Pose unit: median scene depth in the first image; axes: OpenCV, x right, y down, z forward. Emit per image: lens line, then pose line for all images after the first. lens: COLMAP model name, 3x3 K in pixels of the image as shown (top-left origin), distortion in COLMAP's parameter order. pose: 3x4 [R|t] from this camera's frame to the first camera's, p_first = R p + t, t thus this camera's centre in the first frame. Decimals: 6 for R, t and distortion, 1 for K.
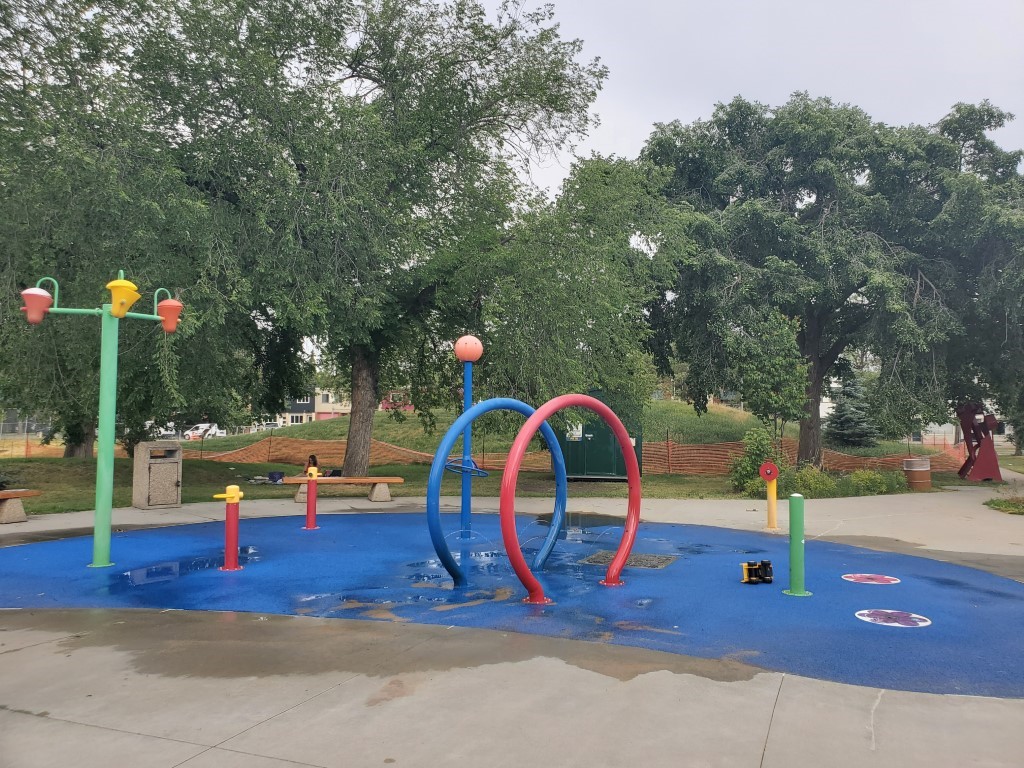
lens RADIAL K [[791.9, 0, 552.0], [0, 791.9, 372.3], [0, 0, 1]] dist [0.008655, 0.010827]
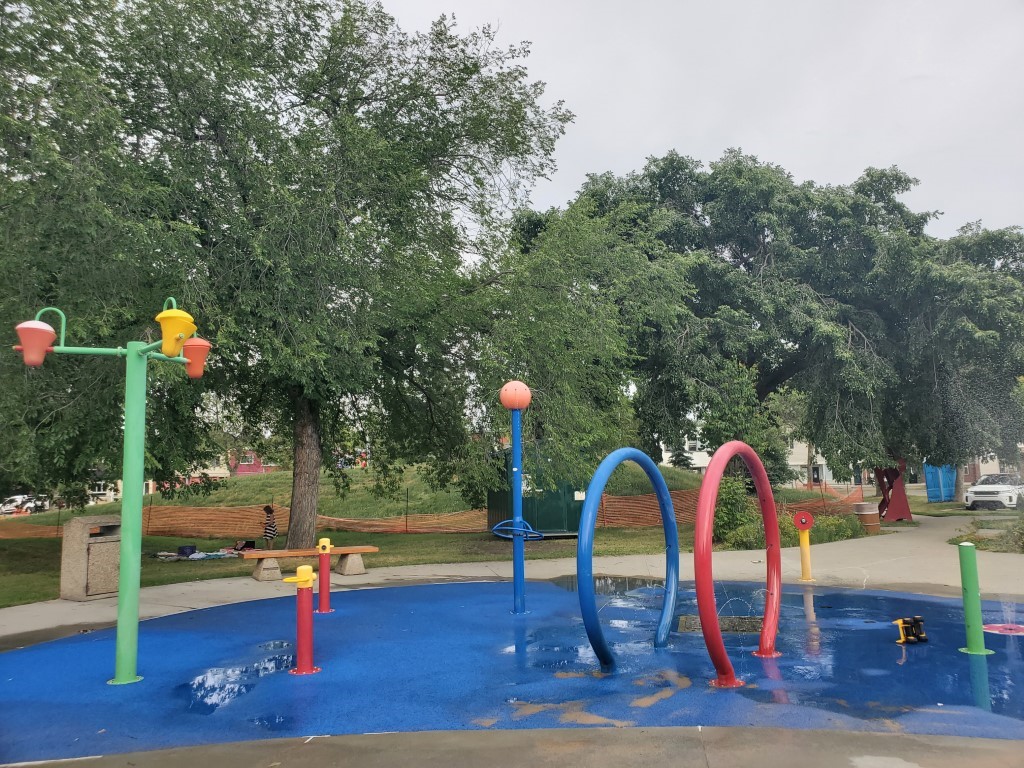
lens RADIAL K [[771.6, 0, 498.9], [0, 771.6, 383.6], [0, 0, 1]] dist [0.005092, 0.006490]
pose [[0.980105, -0.008035, 0.198315, -0.198600], [0.020078, 0.998068, -0.058793, 0.004530], [-0.197460, 0.061605, 0.978373, 0.100362]]
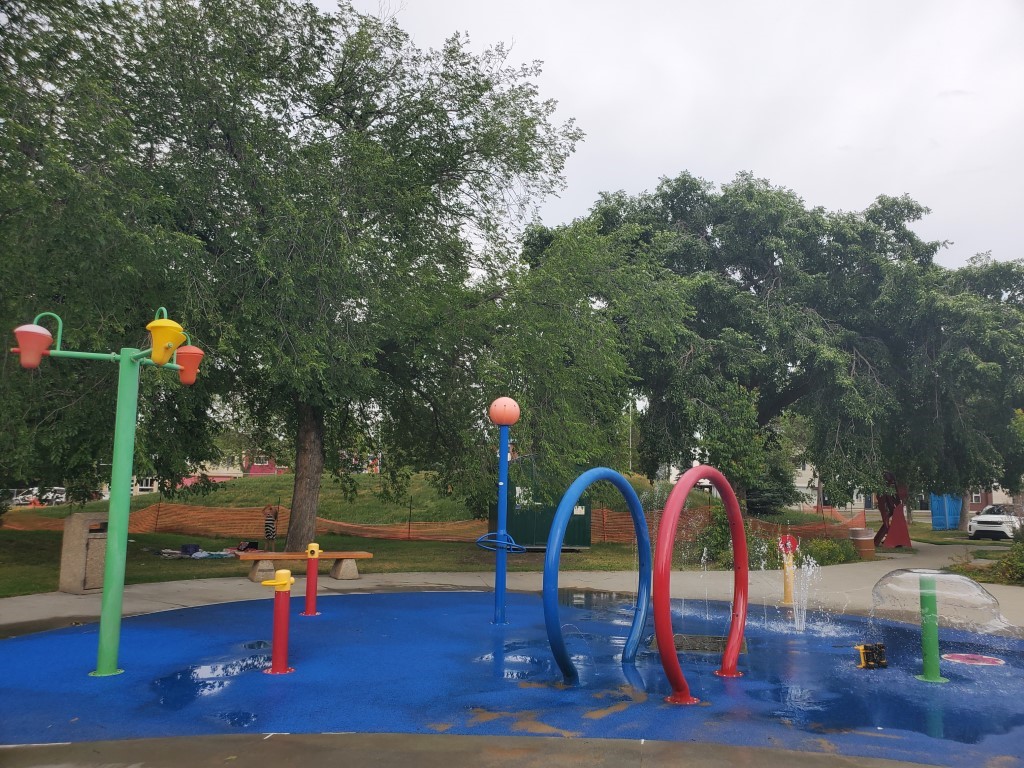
lens RADIAL K [[772.5, 0, 512.0], [0, 772.5, 397.2], [0, 0, 1]] dist [0.007724, -0.000981]
pose [[0.982438, 0.027447, 0.184561, -0.175581], [-0.017951, 0.998437, -0.052933, -0.000031], [-0.185725, 0.048690, 0.981395, 0.080858]]
